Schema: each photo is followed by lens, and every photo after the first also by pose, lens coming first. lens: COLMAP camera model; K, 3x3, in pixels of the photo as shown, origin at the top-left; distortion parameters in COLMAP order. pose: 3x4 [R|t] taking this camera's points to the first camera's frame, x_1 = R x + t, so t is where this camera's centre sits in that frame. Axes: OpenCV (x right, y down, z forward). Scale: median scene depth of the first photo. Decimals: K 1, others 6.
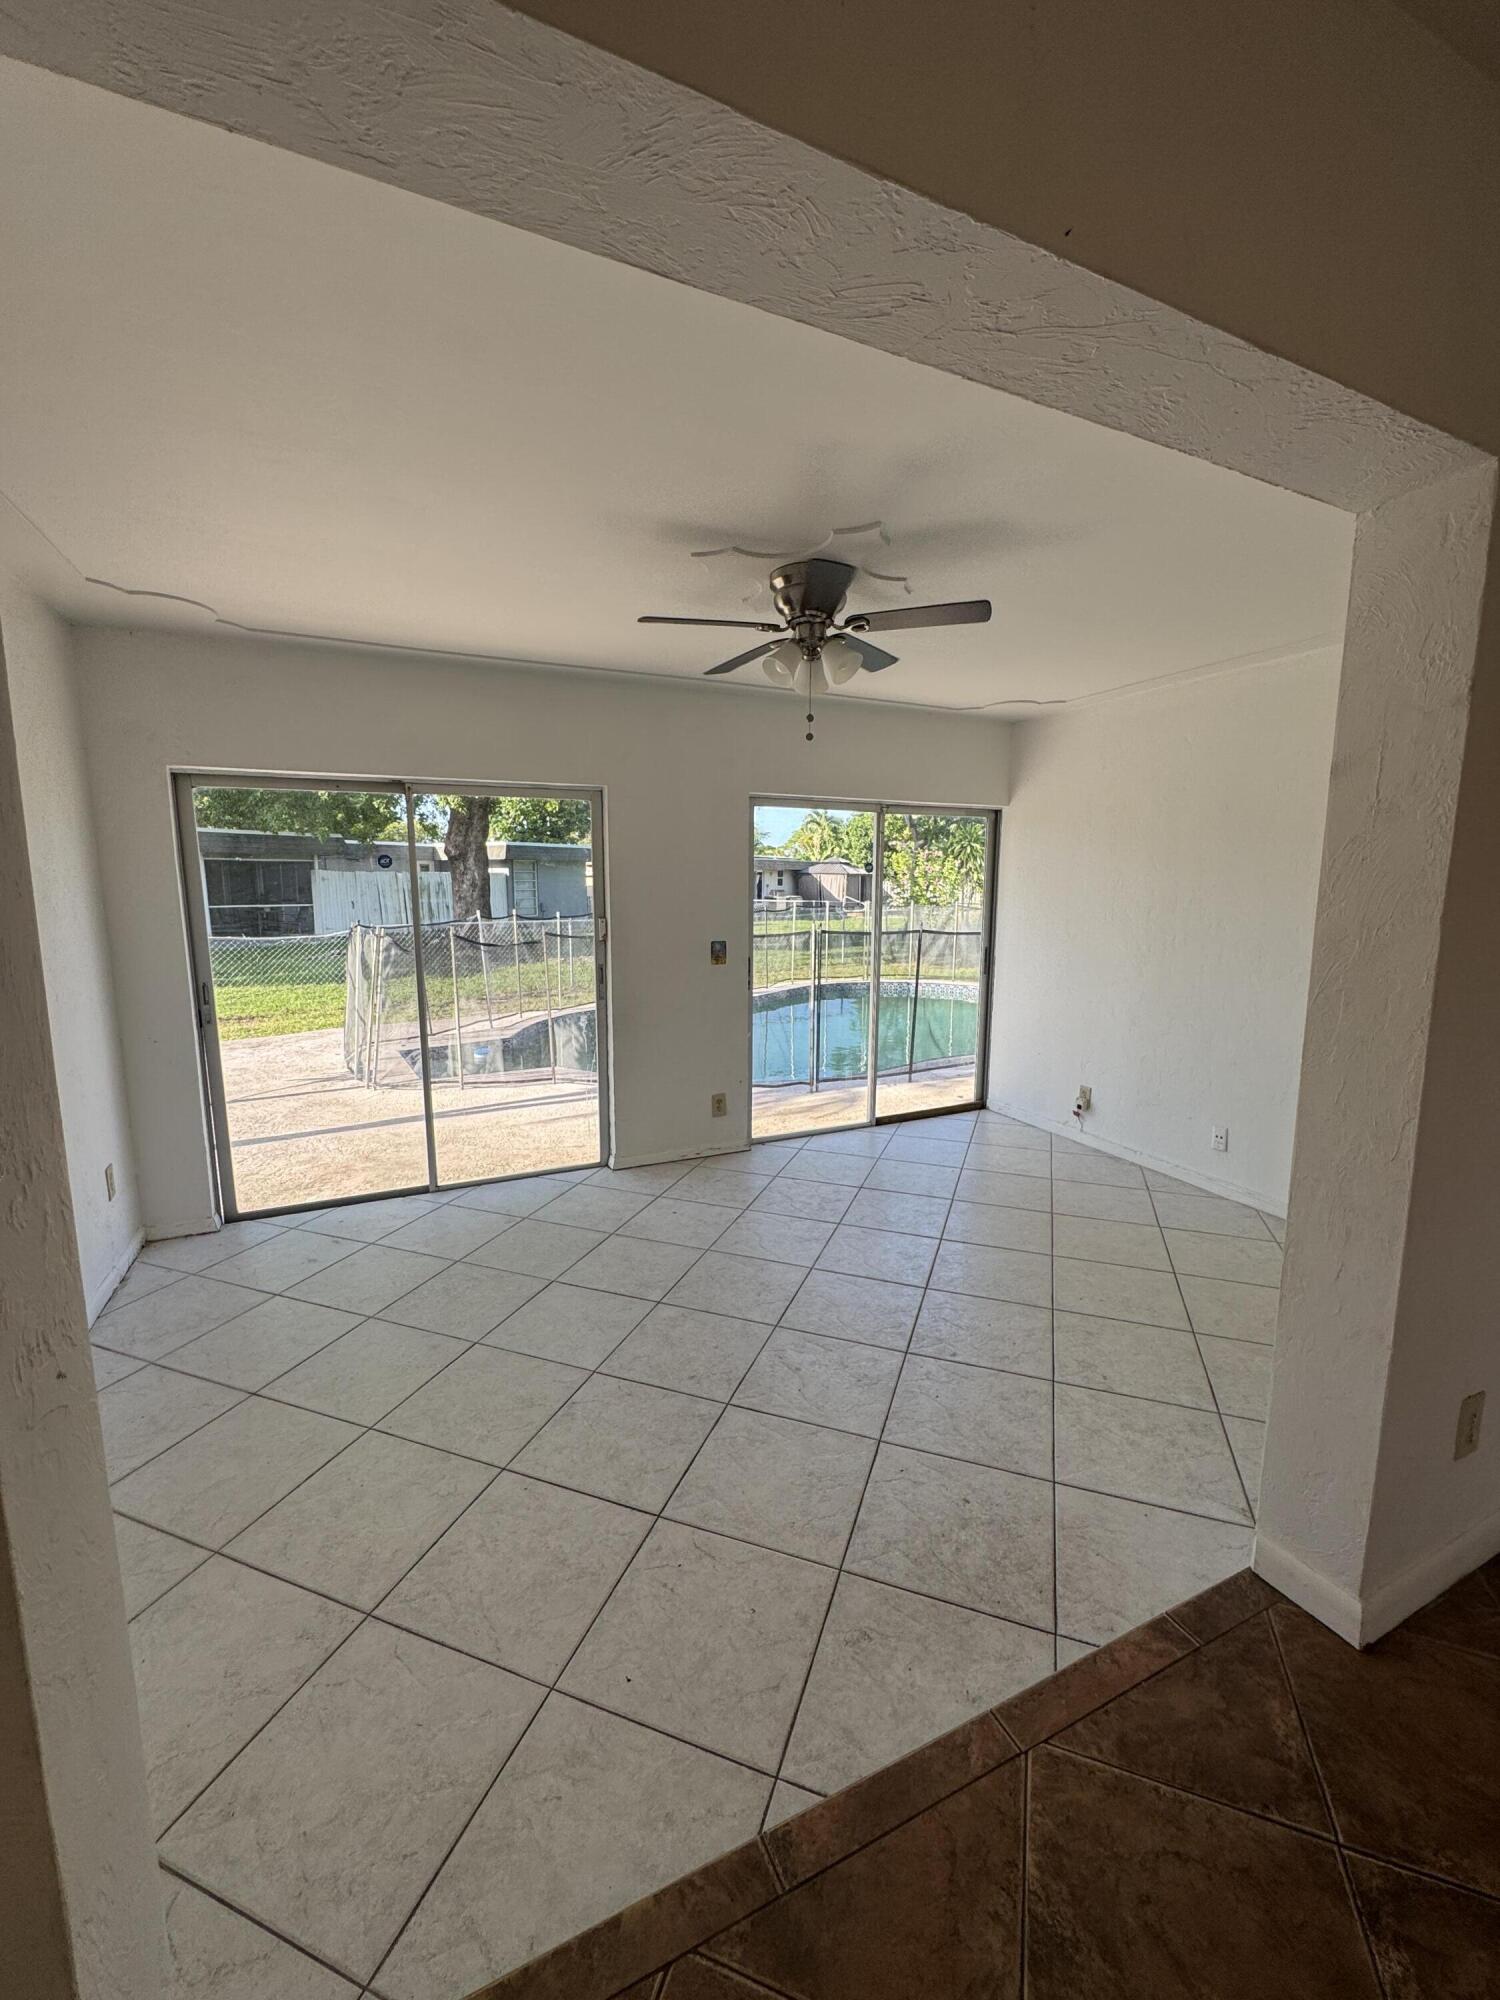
lens RADIAL K [[805.1, 0, 753.9], [0, 805.1, 1000.2], [0, 0, 1]] dist [-0.002922, 0.000387]
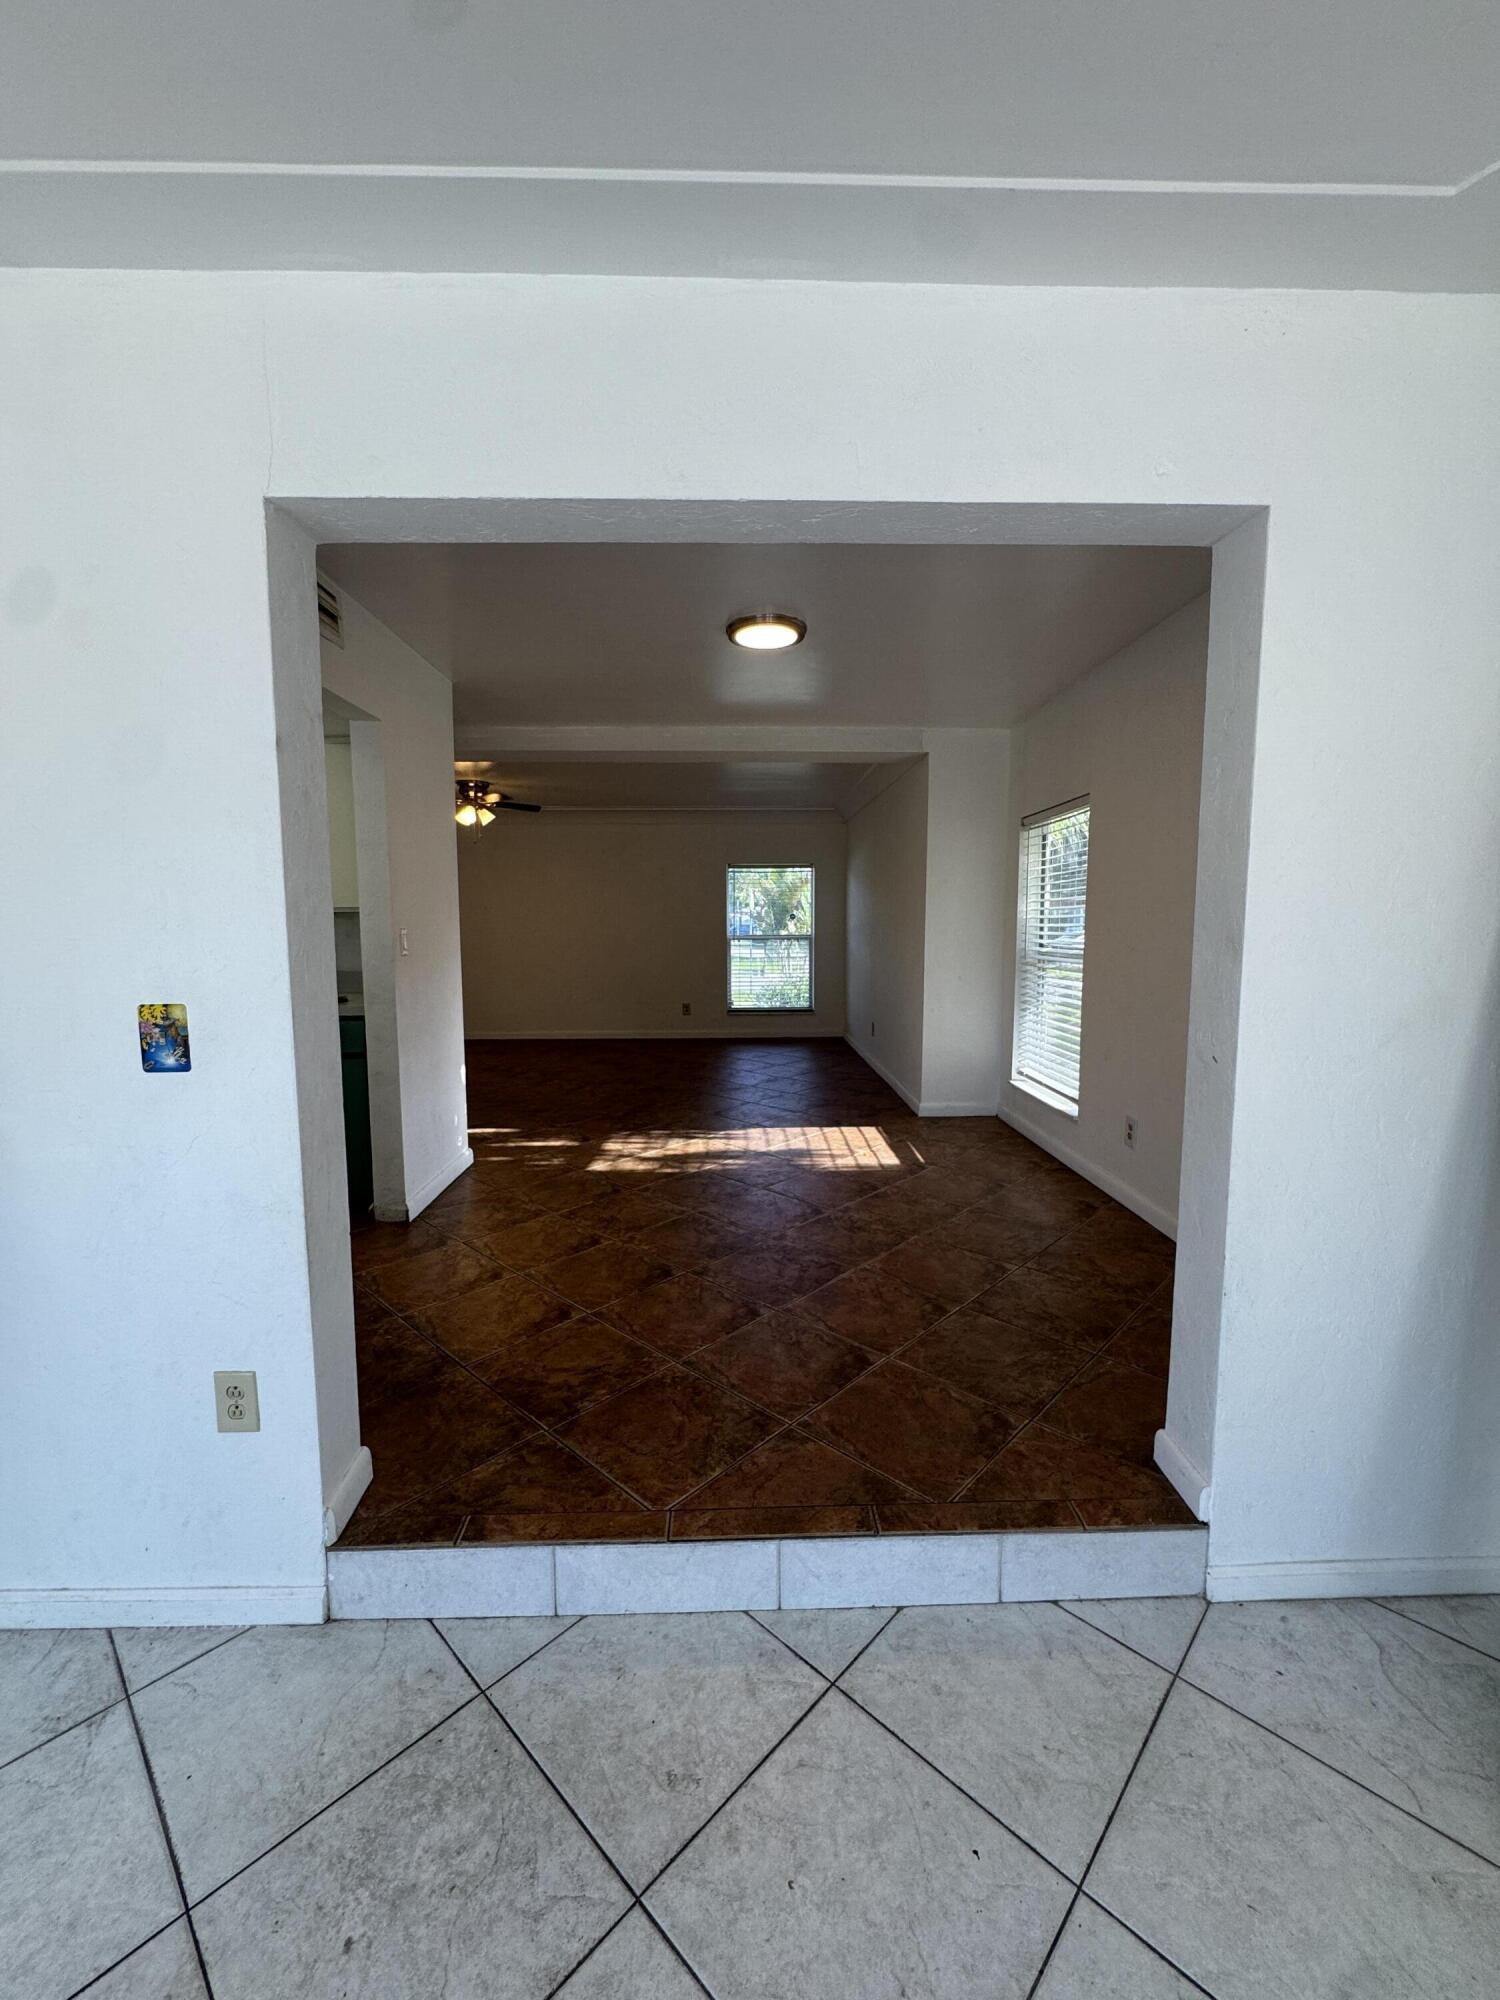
lens RADIAL K [[807.4, 0, 750.0], [0, 807.4, 1000.0], [0, 0, 1]] dist [-0.002390, -0.000196]
pose [[-0.915346, -0.038923, 0.400783, -0.238372], [0.059512, 0.971310, 0.230249, -0.151744], [-0.398247, 0.234609, -0.886768, 1.600625]]
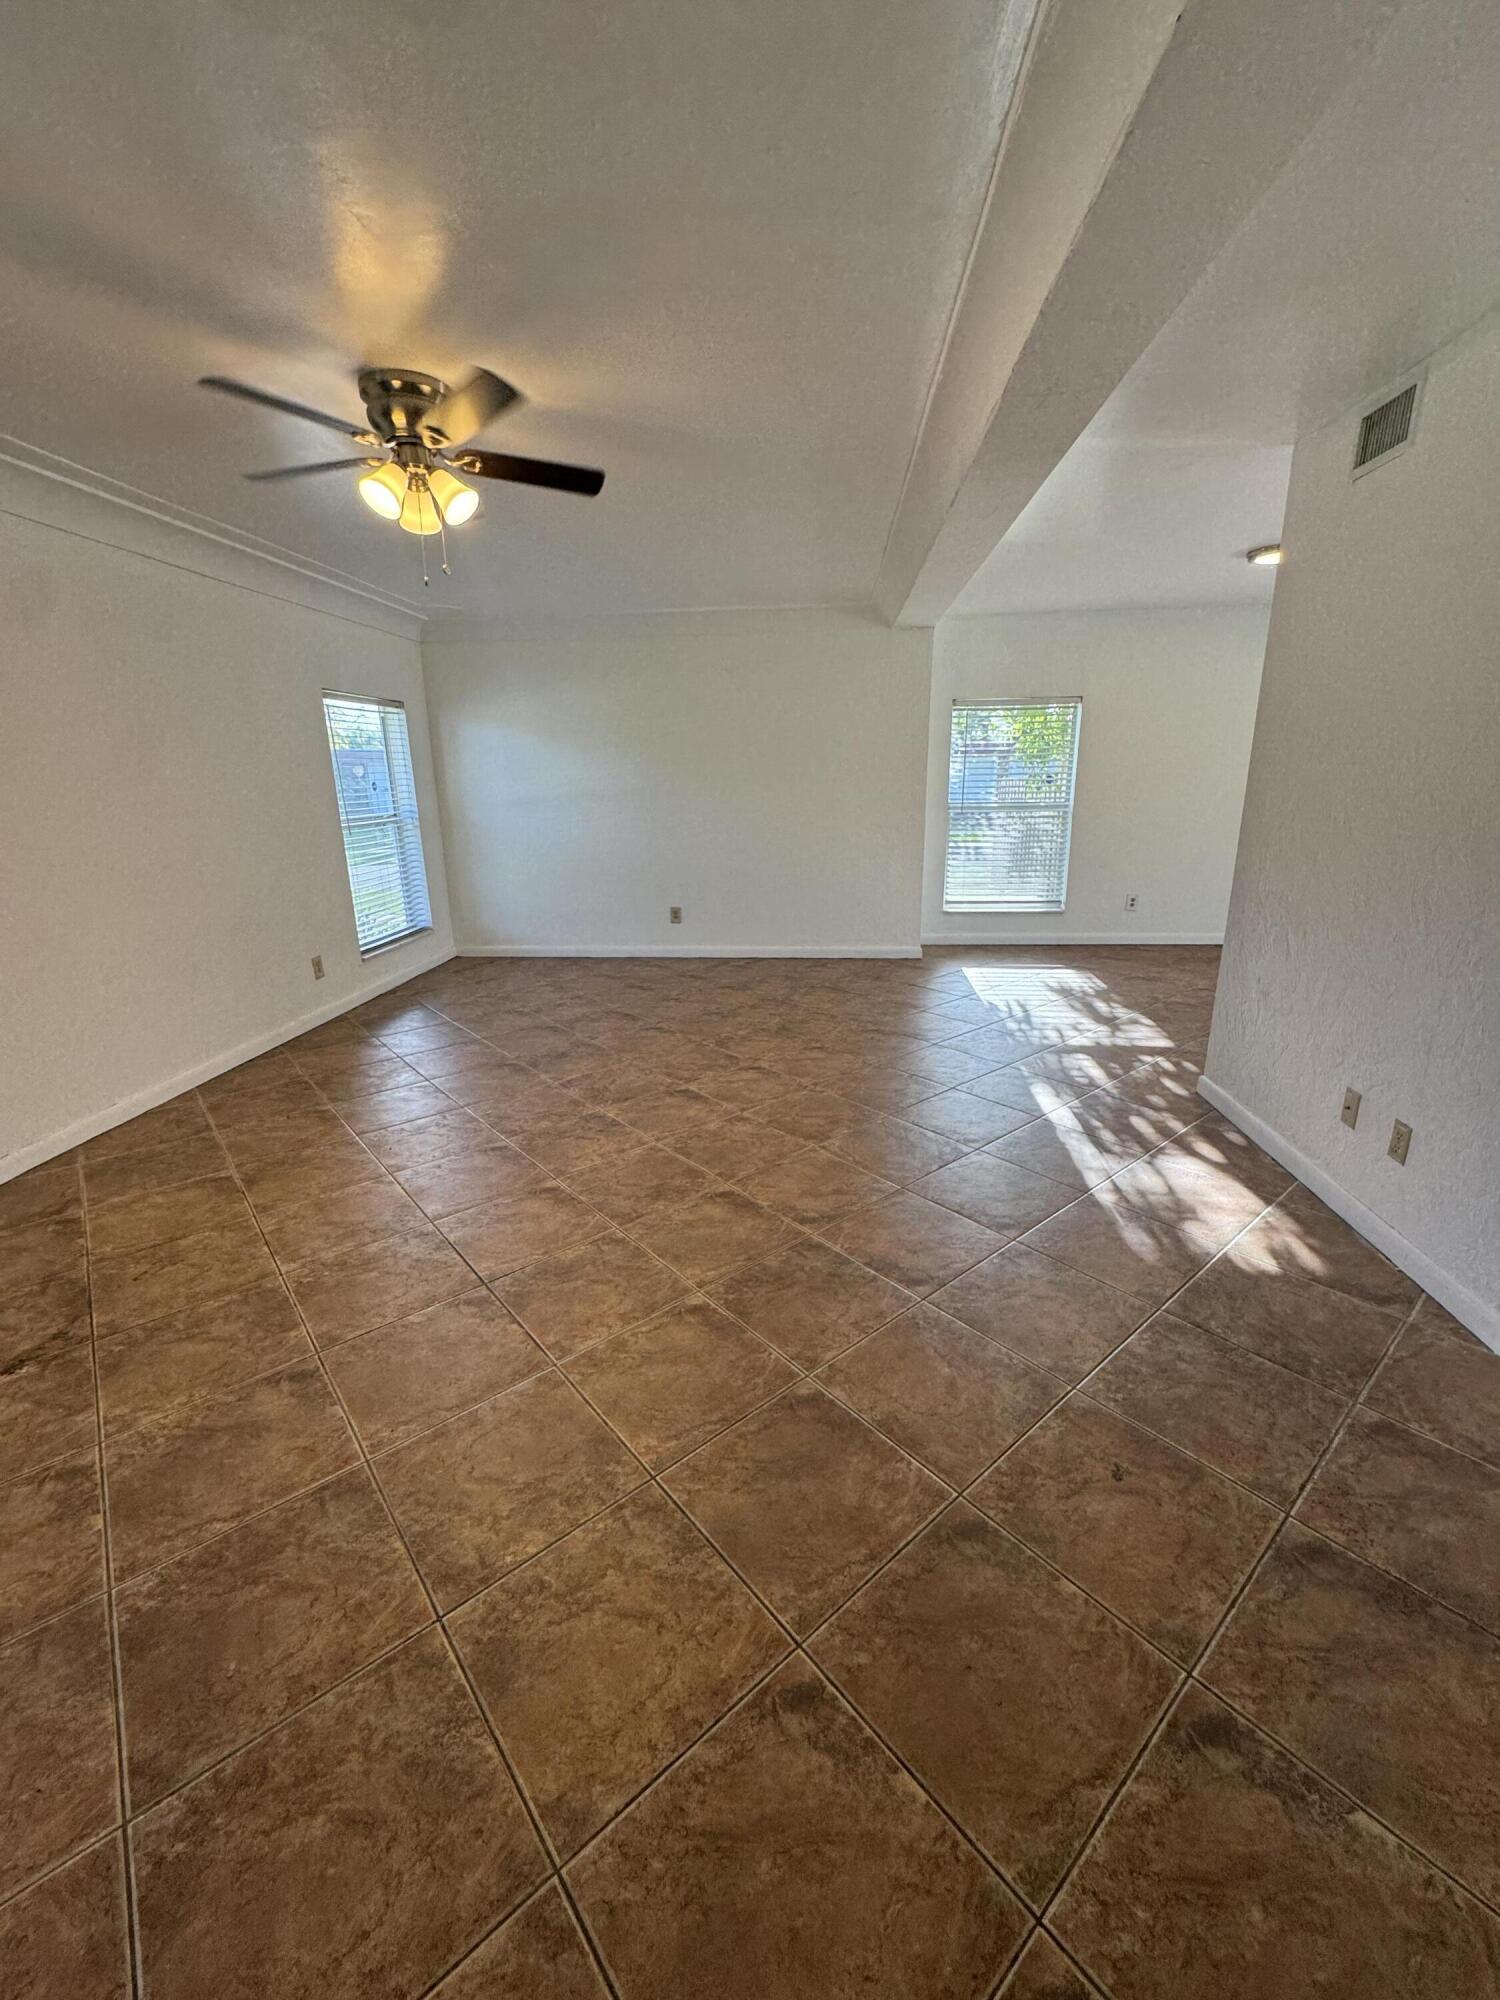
lens RADIAL K [[805.1, 0, 753.9], [0, 805.1, 1000.2], [0, 0, 1]] dist [-0.002922, 0.000387]
pose [[-0.500459, 0.237751, -0.832475, 4.000024], [-0.113599, 0.935207, 0.335384, 0.100535], [0.858275, 0.262415, -0.441025, -0.405801]]
